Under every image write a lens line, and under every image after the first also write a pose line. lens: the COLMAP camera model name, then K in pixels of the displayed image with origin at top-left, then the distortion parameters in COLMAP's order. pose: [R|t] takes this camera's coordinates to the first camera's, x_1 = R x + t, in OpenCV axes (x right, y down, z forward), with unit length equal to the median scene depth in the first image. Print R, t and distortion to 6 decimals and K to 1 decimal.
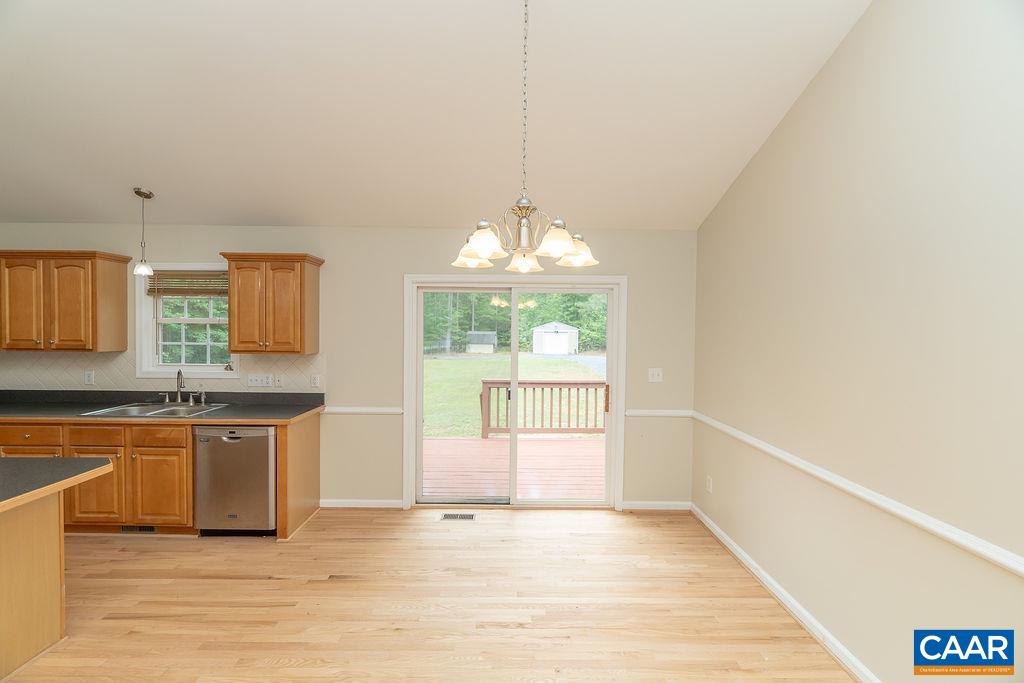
lens RADIAL K [[459.2, 0, 511.6], [0, 459.2, 338.0], [0, 0, 1]] dist [-0.008378, 0.004303]
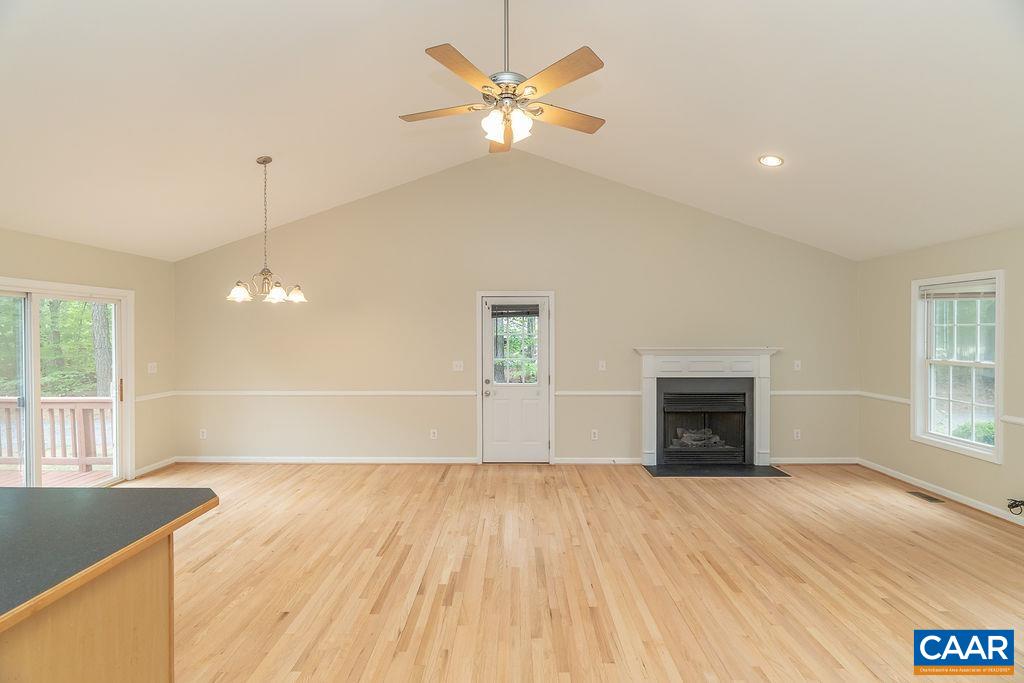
lens RADIAL K [[459.2, 0, 511.6], [0, 459.2, 338.0], [0, 0, 1]] dist [-0.008378, 0.004303]
pose [[0.022056, -0.020758, 0.999541, -1.071924], [0.021921, 0.999554, 0.020274, -0.009754], [-0.999516, 0.021464, 0.022501, -0.069716]]
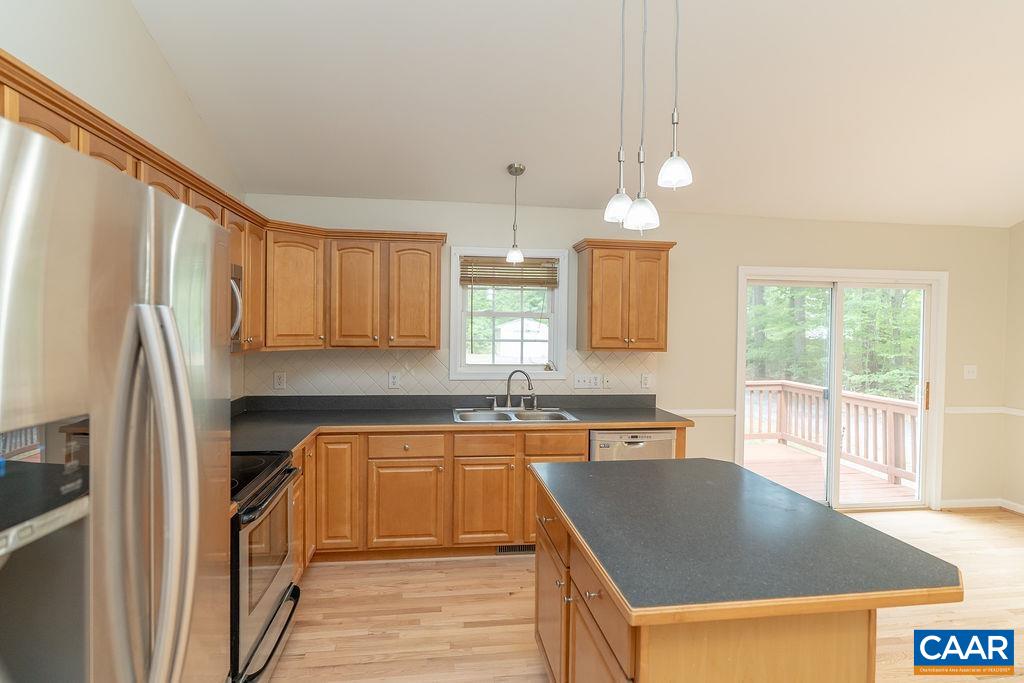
lens RADIAL K [[542.9, 0, 512.0], [0, 542.9, 341.5], [0, 0, 1]] dist [-0.000410, 0.000495]
pose [[0.991163, -0.000718, 0.132649, -0.908989], [-0.000103, 0.999981, 0.006183, 0.008462], [-0.132651, -0.006142, 0.991144, -0.036985]]
